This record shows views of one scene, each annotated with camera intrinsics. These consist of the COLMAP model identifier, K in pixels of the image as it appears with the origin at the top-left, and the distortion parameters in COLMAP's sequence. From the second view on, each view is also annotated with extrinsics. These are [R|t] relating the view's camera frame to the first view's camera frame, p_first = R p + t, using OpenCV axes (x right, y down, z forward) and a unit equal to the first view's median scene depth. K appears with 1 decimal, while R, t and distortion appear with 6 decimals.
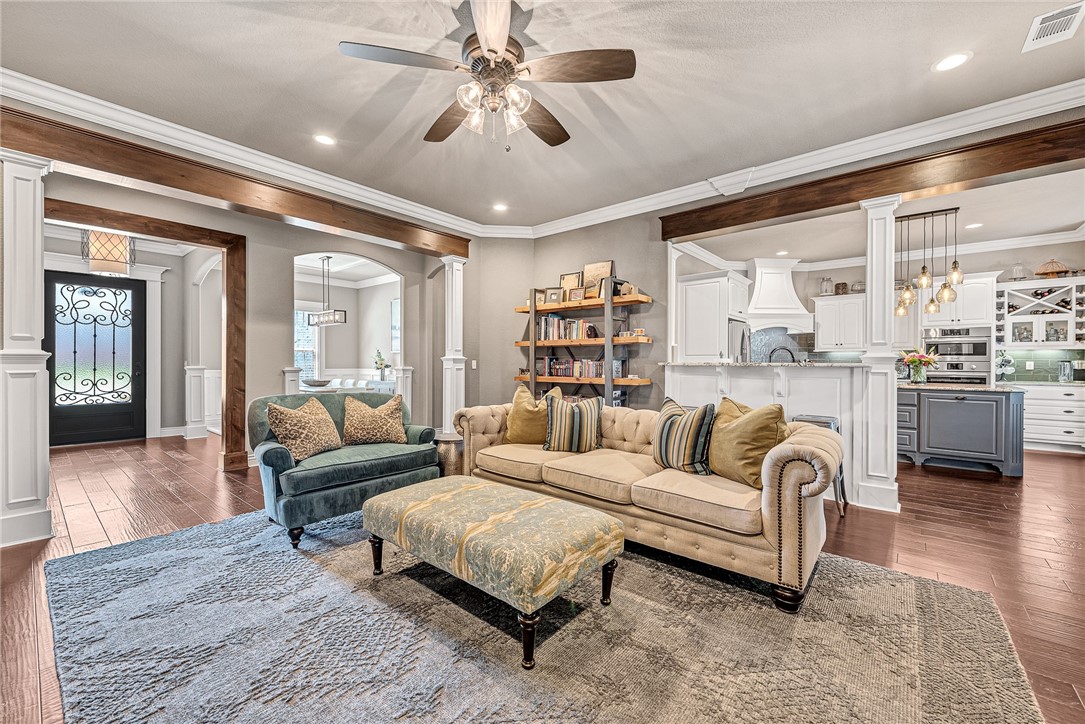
lens RADIAL K [[442.2, 0, 549.7], [0, 442.2, 360.7], [0, 0, 1]] dist [0.008423, -0.001916]
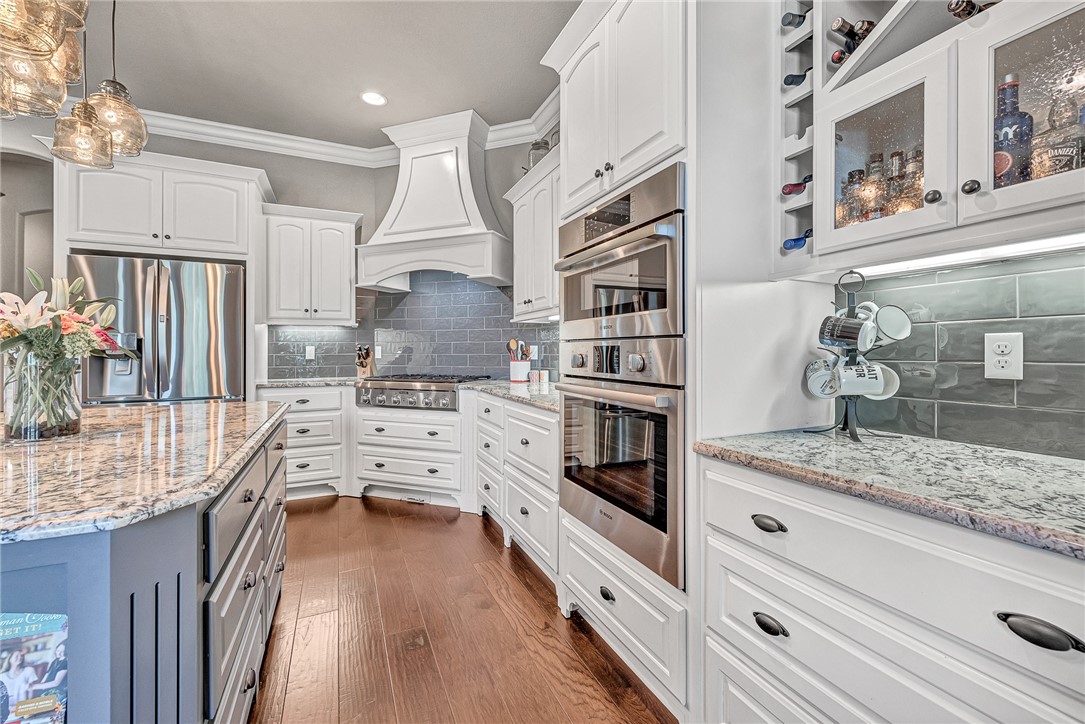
lens RADIAL K [[442.2, 0, 540.1], [0, 442.2, 350.8], [0, 0, 1]] dist [0.008423, -0.001916]
pose [[0.913160, -0.006283, -0.407553, 0.995088], [0.006440, 0.999979, -0.000988, 0.008377], [0.407550, -0.001723, 0.913181, 0.777167]]
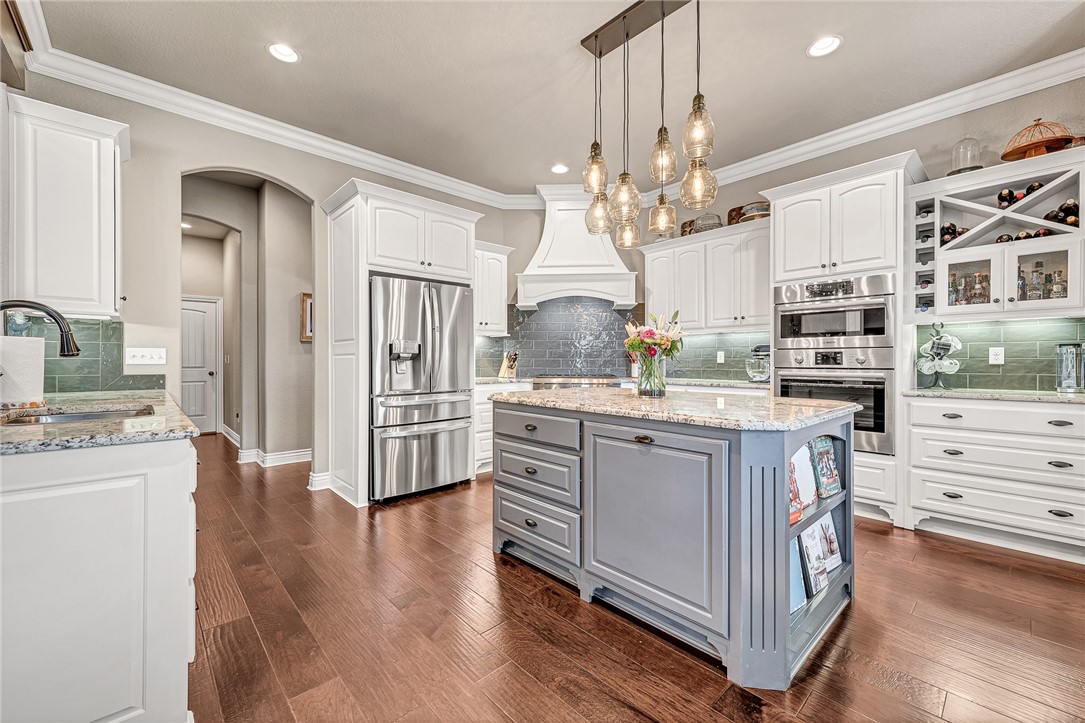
lens RADIAL K [[442.2, 0, 538.6], [0, 442.2, 360.1], [0, 0, 1]] dist [0.008423, -0.001916]
pose [[0.991878, -0.003222, -0.127154, 0.663903], [0.002821, 0.999990, -0.003338, 0.015994], [0.127163, 0.002953, 0.991877, 0.475190]]
